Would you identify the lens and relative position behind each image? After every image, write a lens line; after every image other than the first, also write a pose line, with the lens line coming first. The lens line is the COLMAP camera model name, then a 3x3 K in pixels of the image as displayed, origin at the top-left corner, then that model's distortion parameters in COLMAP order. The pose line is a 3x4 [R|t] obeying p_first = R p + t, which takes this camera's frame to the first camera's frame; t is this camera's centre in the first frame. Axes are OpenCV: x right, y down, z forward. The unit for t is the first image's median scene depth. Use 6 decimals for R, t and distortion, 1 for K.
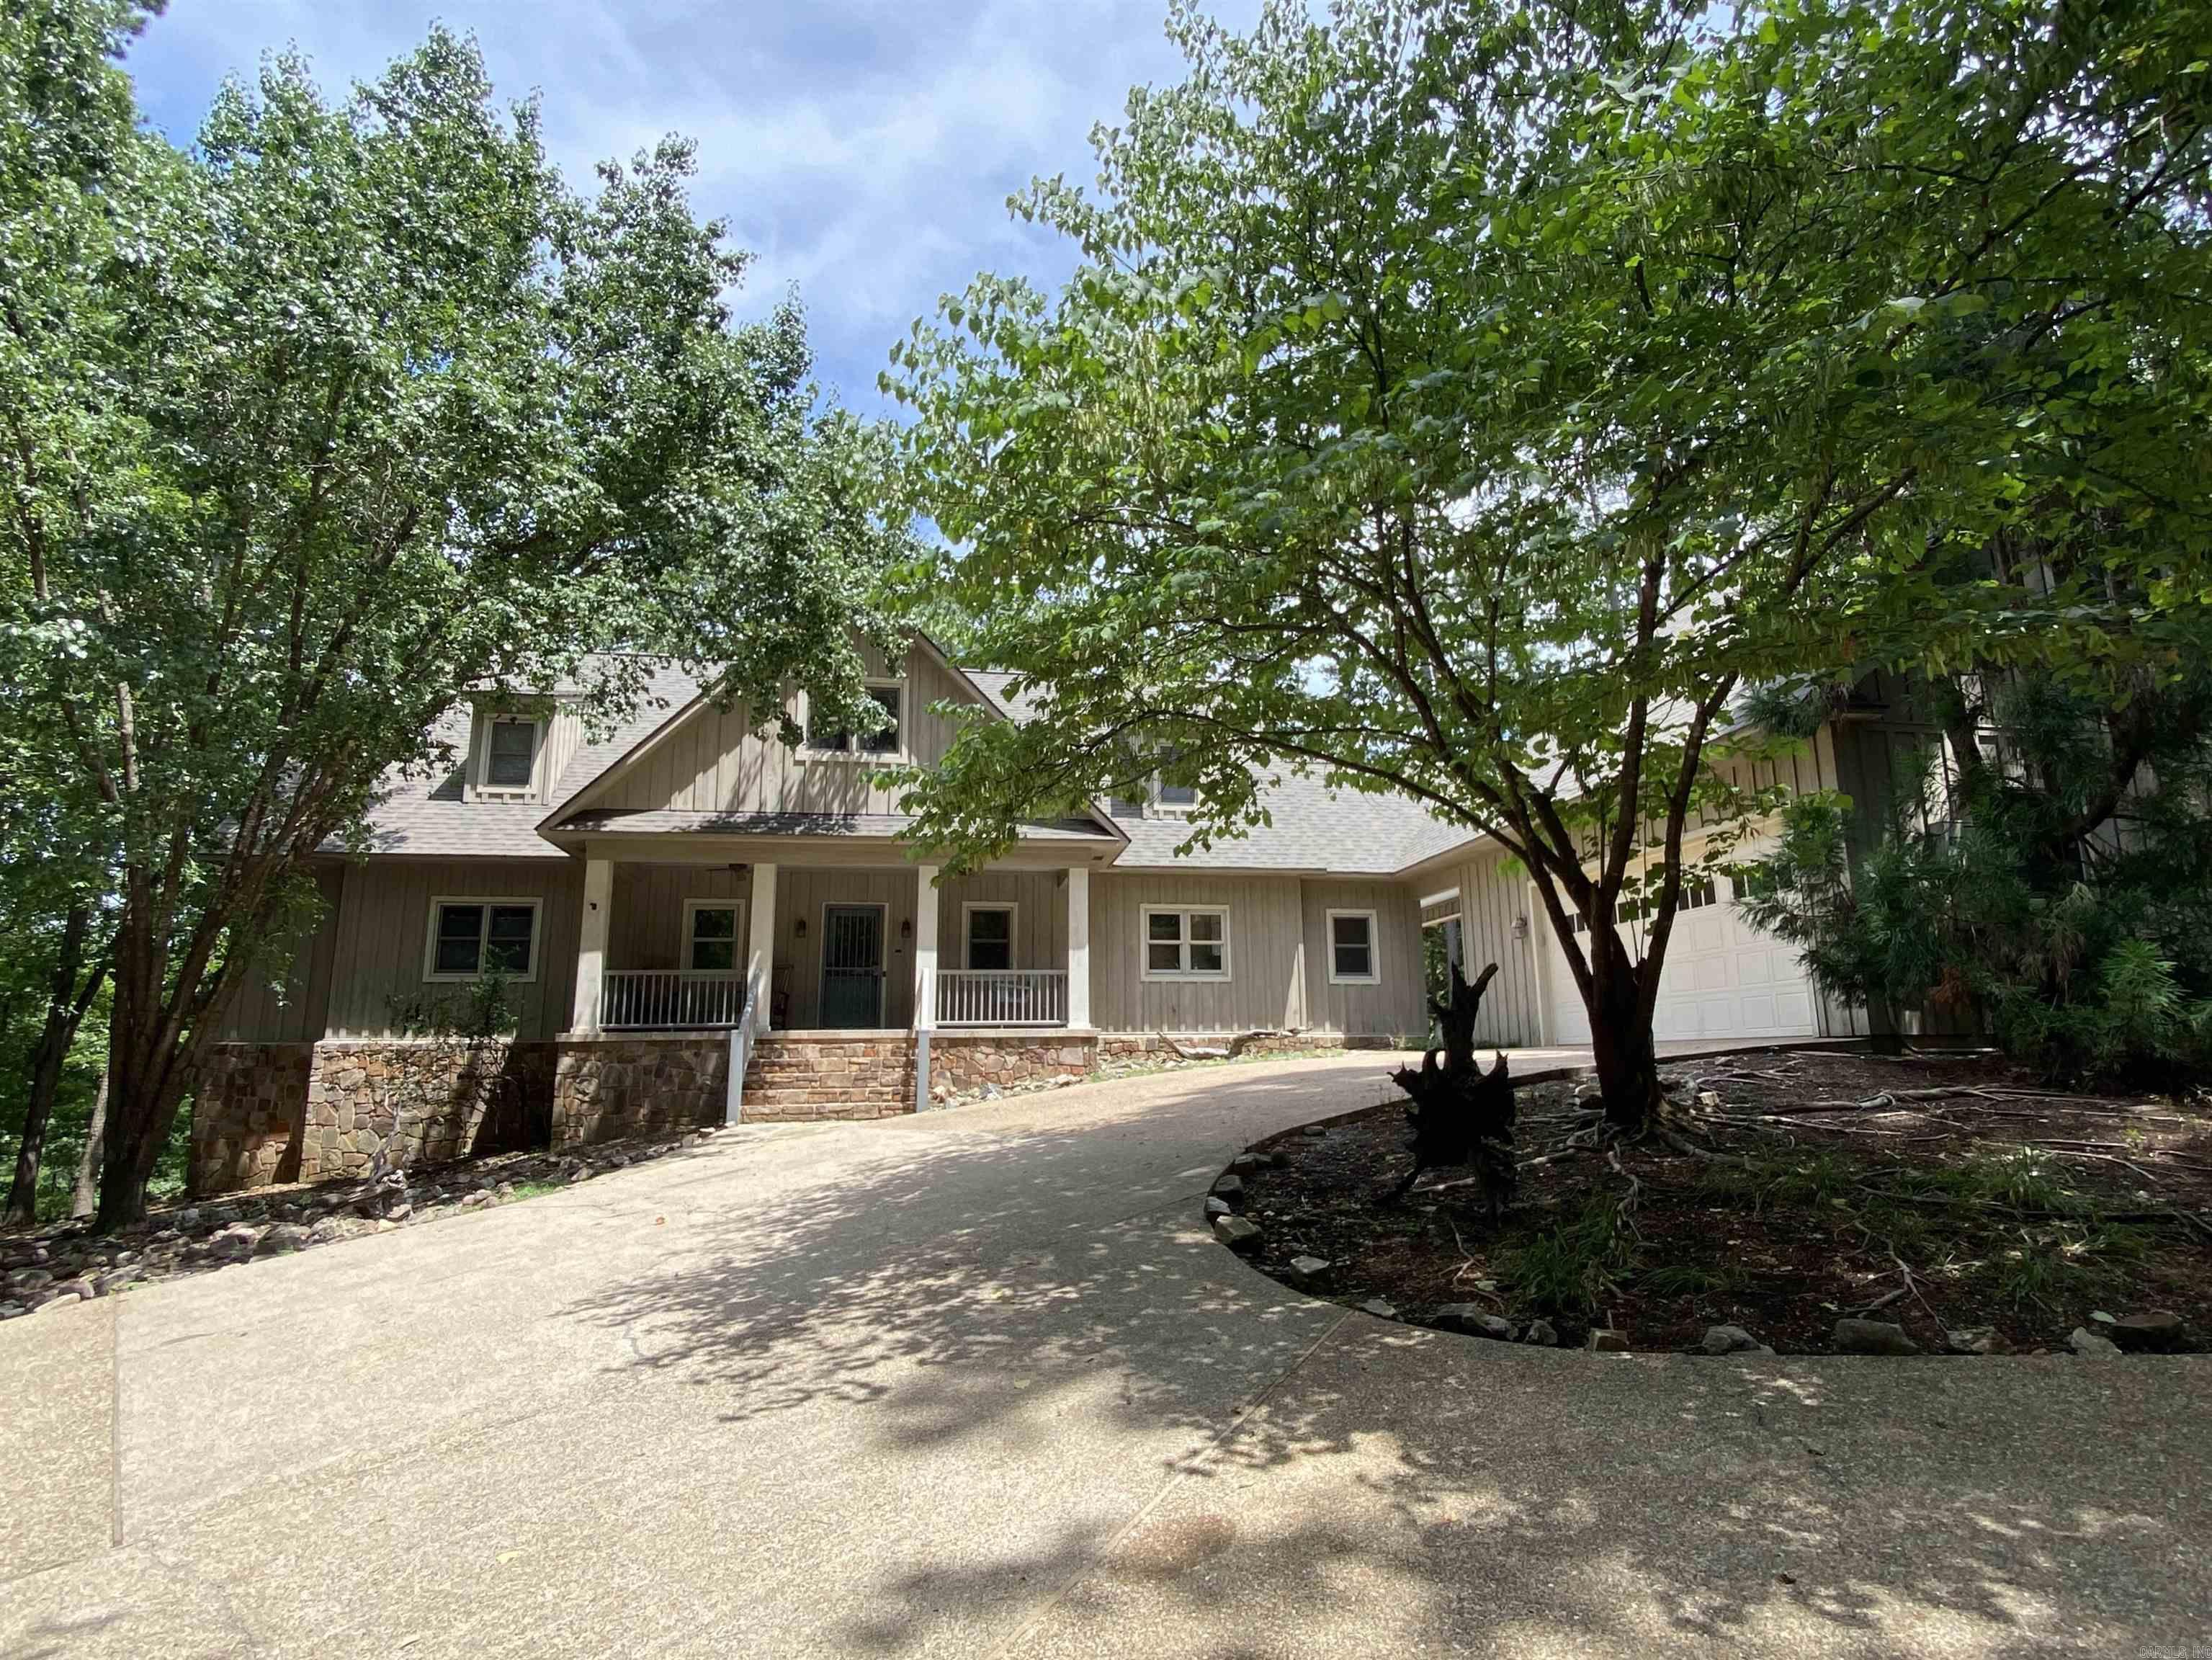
lens RADIAL K [[1163.9, 0, 1106.0], [0, 1163.9, 830.0], [0, 0, 1]] dist [0.005459, 0.000018]
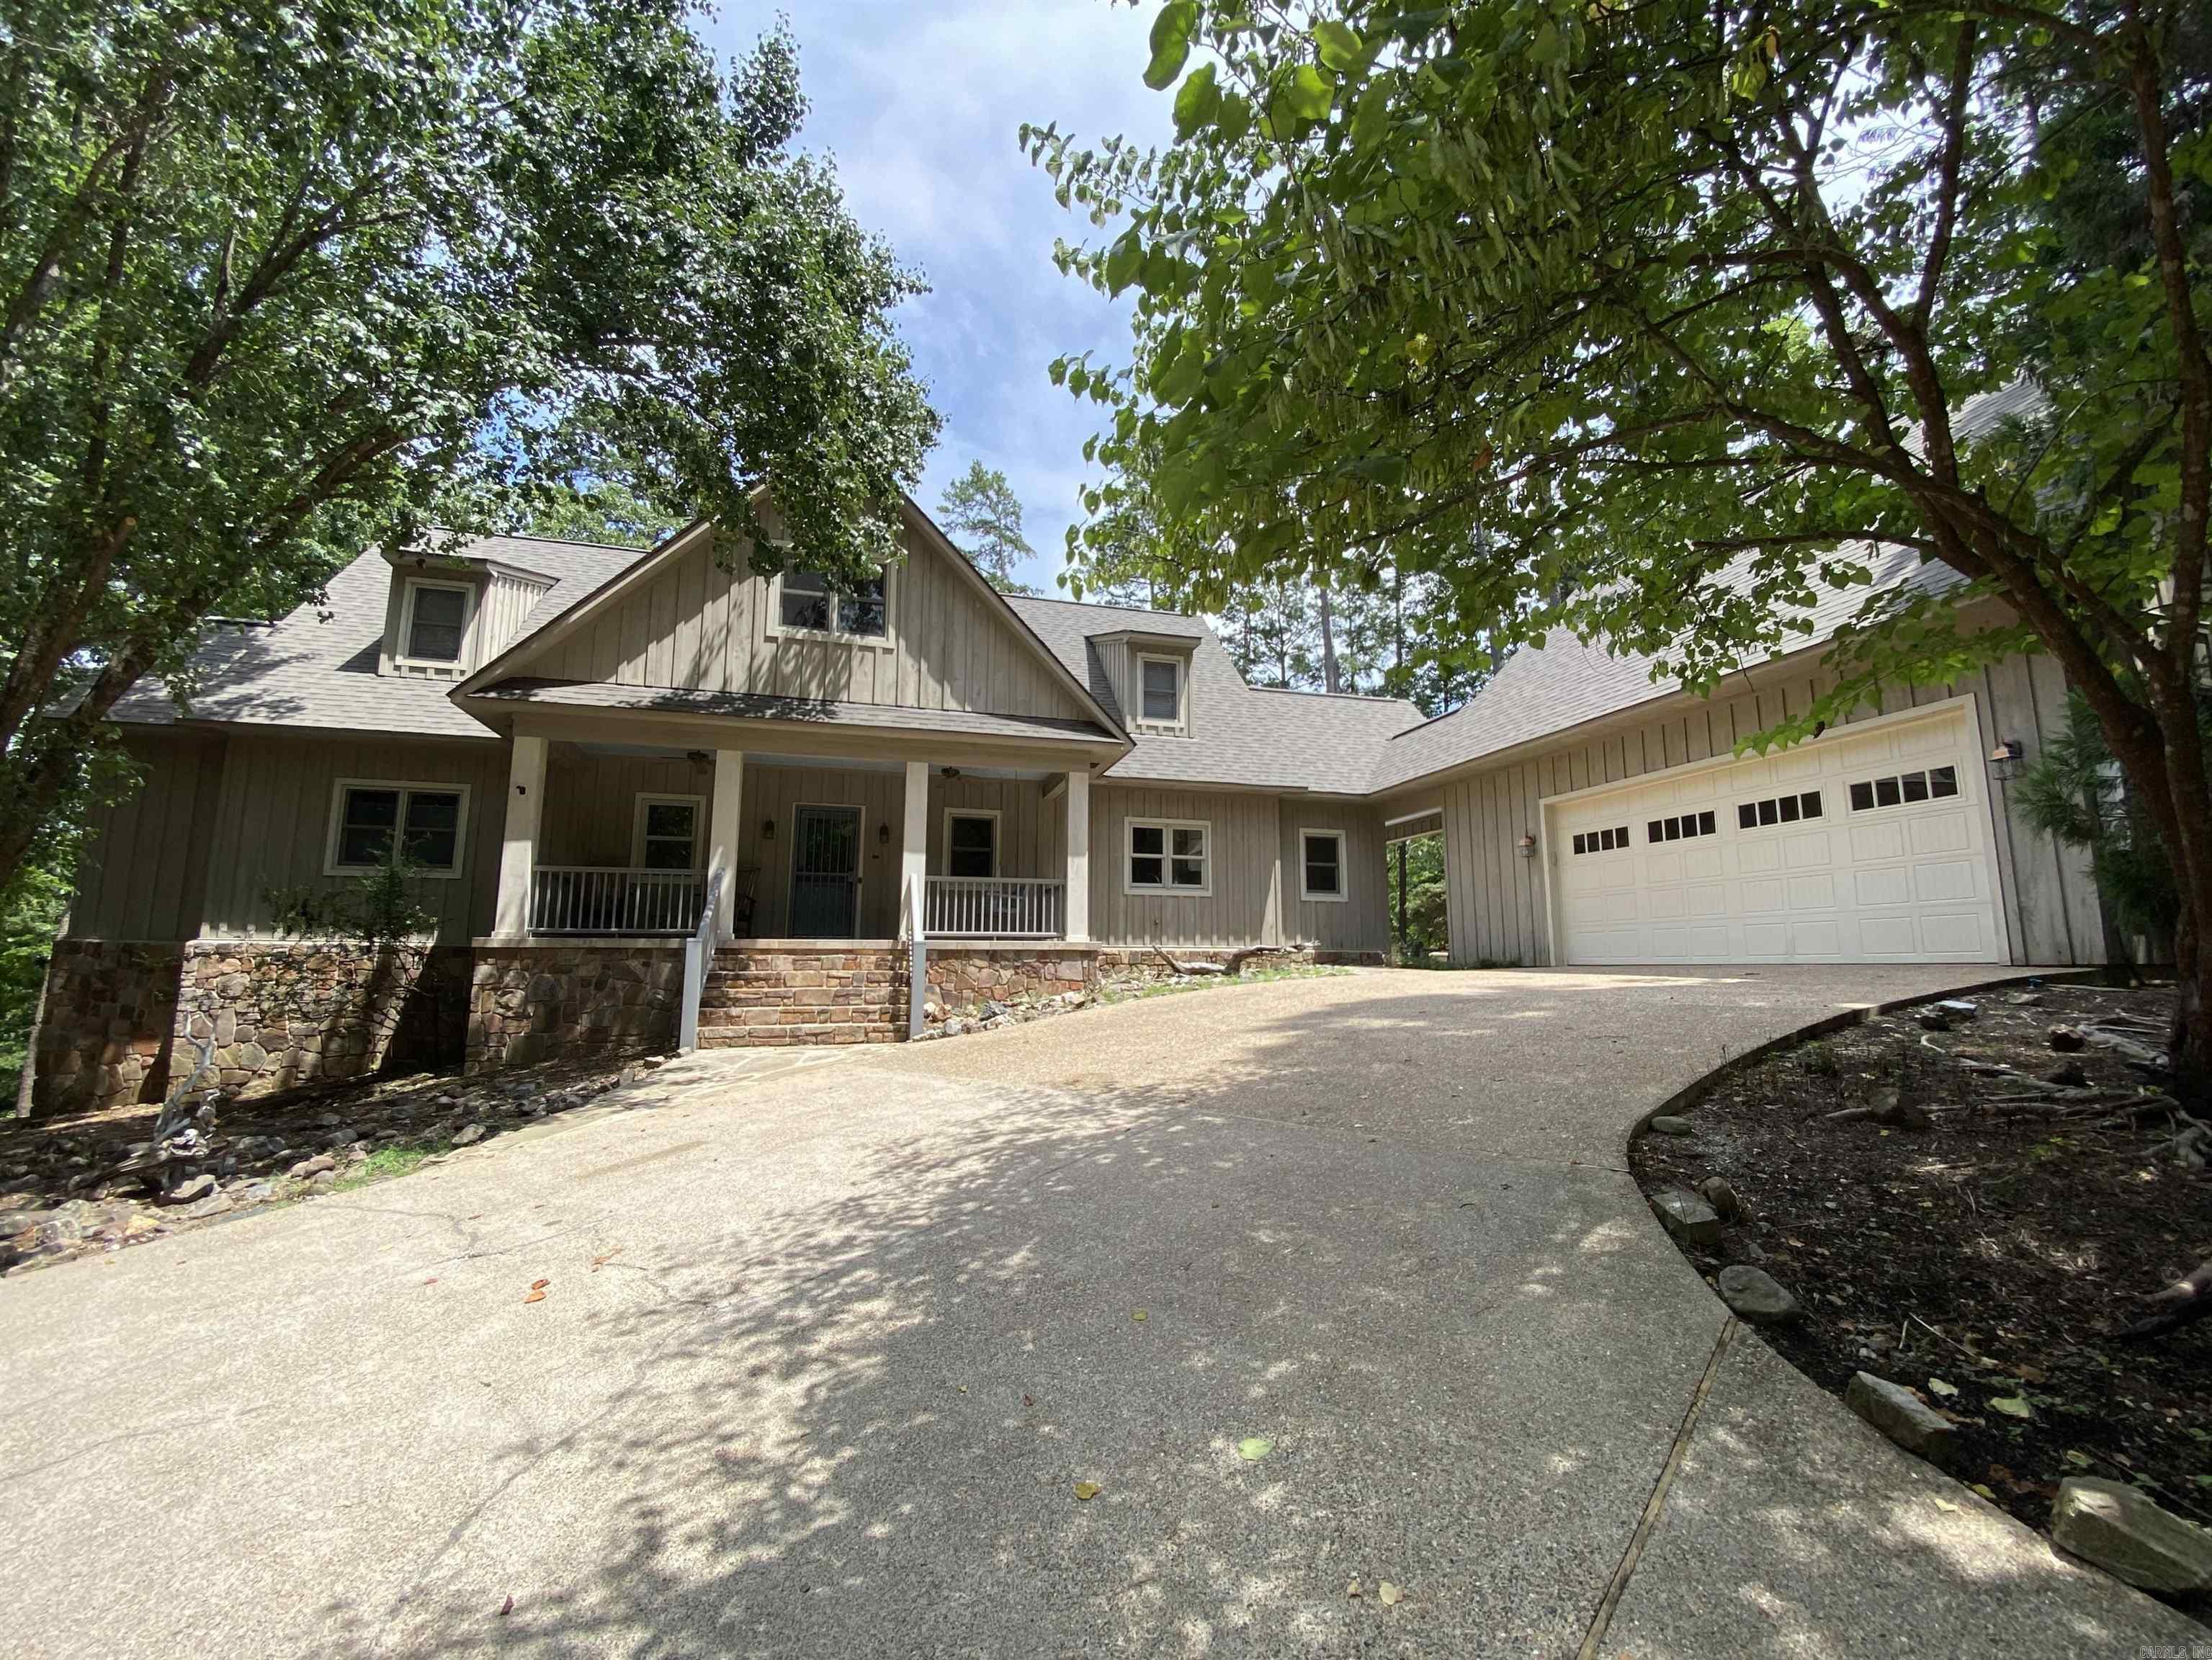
lens RADIAL K [[873.4, 0, 1114.3], [0, 873.4, 848.4], [0, 0, 1]] dist [-0.030380, -0.000095]
pose [[0.990147, 0.029040, 0.136985, -0.092995], [-0.038382, 0.997077, 0.066057, 0.048777], [-0.134666, -0.070664, 0.988368, 0.309558]]
